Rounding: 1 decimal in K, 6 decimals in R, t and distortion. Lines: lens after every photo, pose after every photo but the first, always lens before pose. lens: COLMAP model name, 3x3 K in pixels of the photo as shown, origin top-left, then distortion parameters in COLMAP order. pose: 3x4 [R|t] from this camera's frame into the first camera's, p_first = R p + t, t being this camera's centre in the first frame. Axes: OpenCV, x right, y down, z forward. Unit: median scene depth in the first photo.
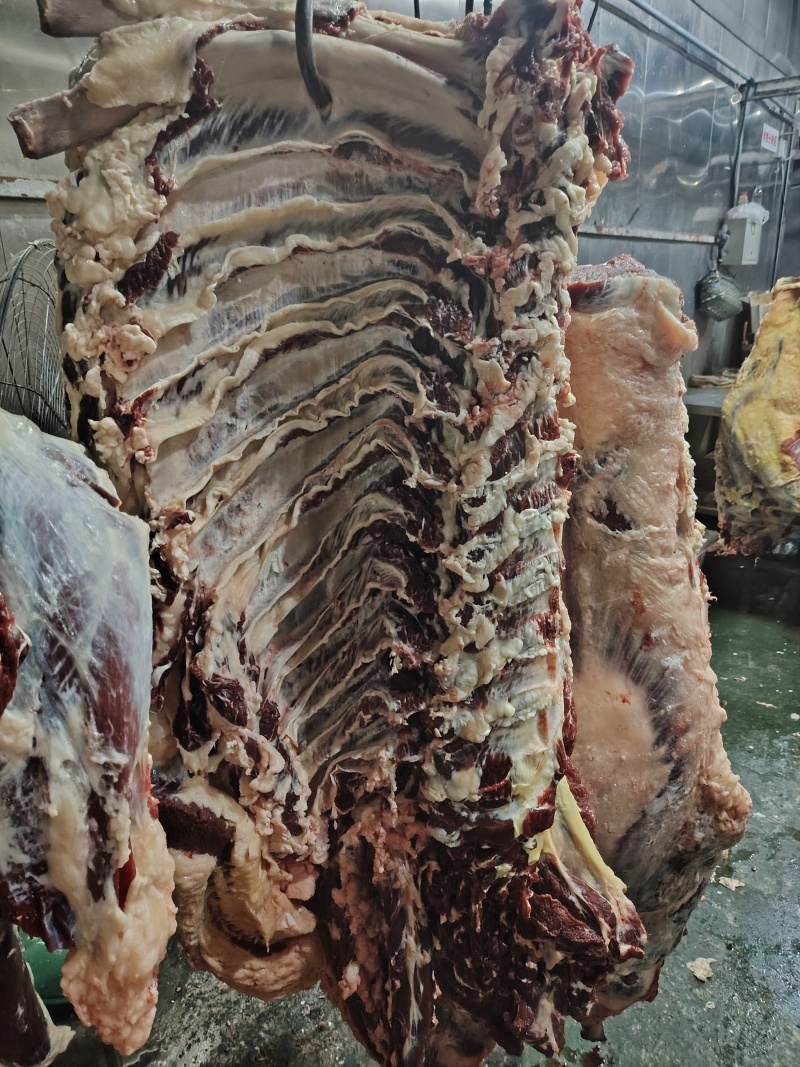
lens RADIAL K [[742.0, 0, 385.0], [0, 742.0, 514.7], [0, 0, 1]] dist [-0.024037, -0.008415]
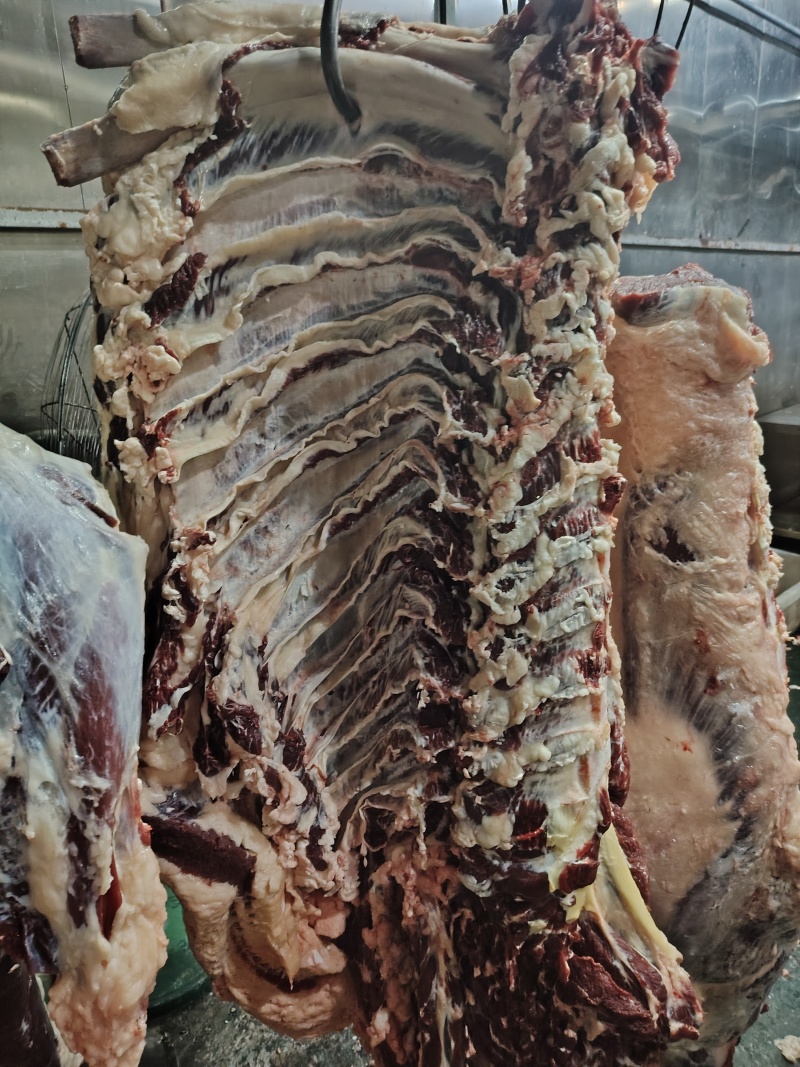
lens RADIAL K [[742.0, 0, 385.0], [0, 742.0, 514.7], [0, 0, 1]] dist [-0.024037, -0.008415]
pose [[0.989670, 0.015729, -0.142499, 0.103720], [-0.019911, 0.999410, -0.027974, -0.004669], [0.141975, 0.030522, 0.989400, 0.051007]]
